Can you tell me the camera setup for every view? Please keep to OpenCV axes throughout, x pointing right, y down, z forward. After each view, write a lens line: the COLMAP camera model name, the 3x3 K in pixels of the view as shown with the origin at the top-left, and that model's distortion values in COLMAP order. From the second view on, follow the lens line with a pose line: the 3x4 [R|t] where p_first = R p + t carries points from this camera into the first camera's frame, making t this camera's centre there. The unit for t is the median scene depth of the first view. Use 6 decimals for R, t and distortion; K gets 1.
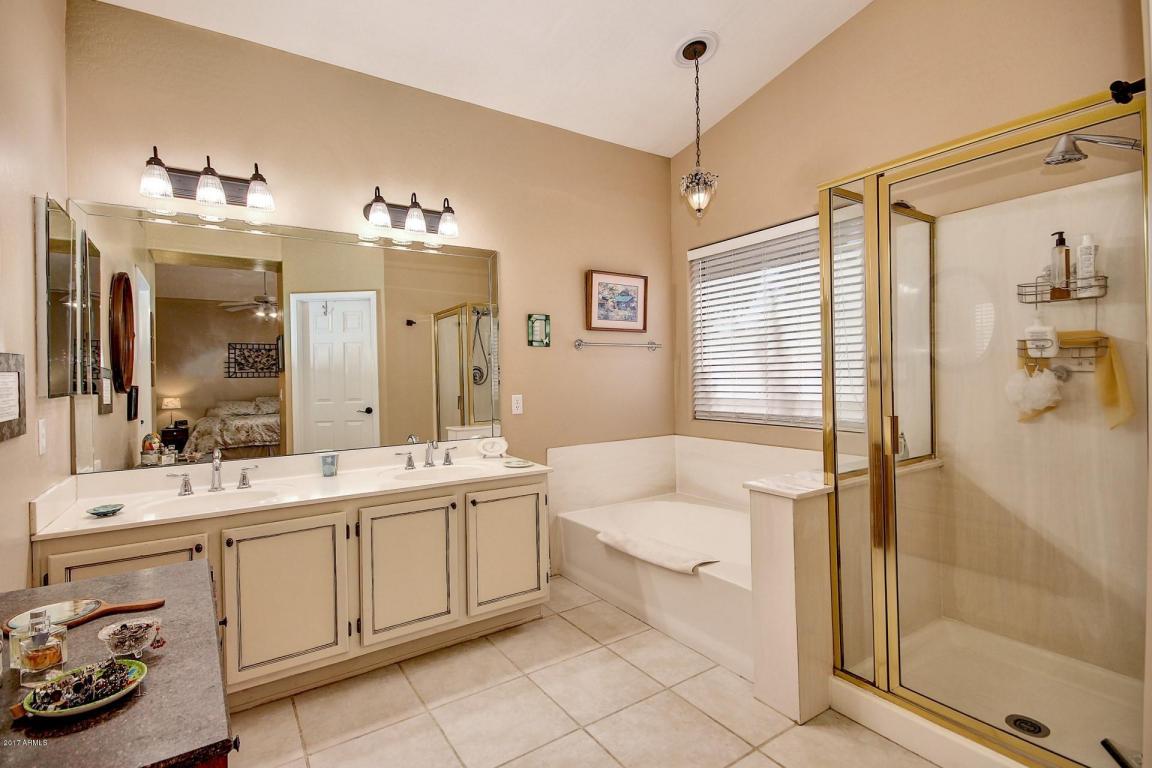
lens RADIAL K [[530.2, 0, 585.6], [0, 530.2, 375.9], [0, 0, 1]] dist [-0.008461, -0.000984]
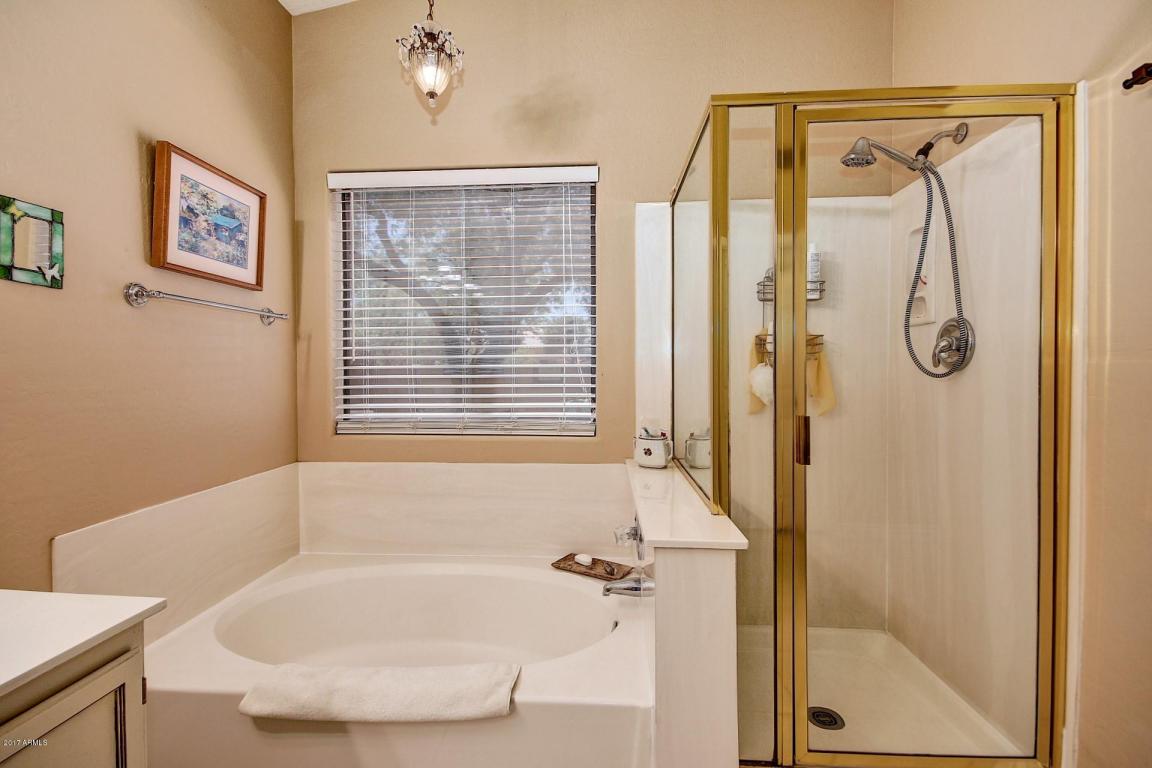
lens RADIAL K [[530.2, 0, 585.6], [0, 530.2, 375.9], [0, 0, 1]] dist [-0.008461, -0.000984]
pose [[0.615320, 0.004348, 0.788265, -0.130127], [-0.005604, 0.999984, -0.001142, 0.009838], [-0.788257, -0.003715, 0.615335, 0.401321]]
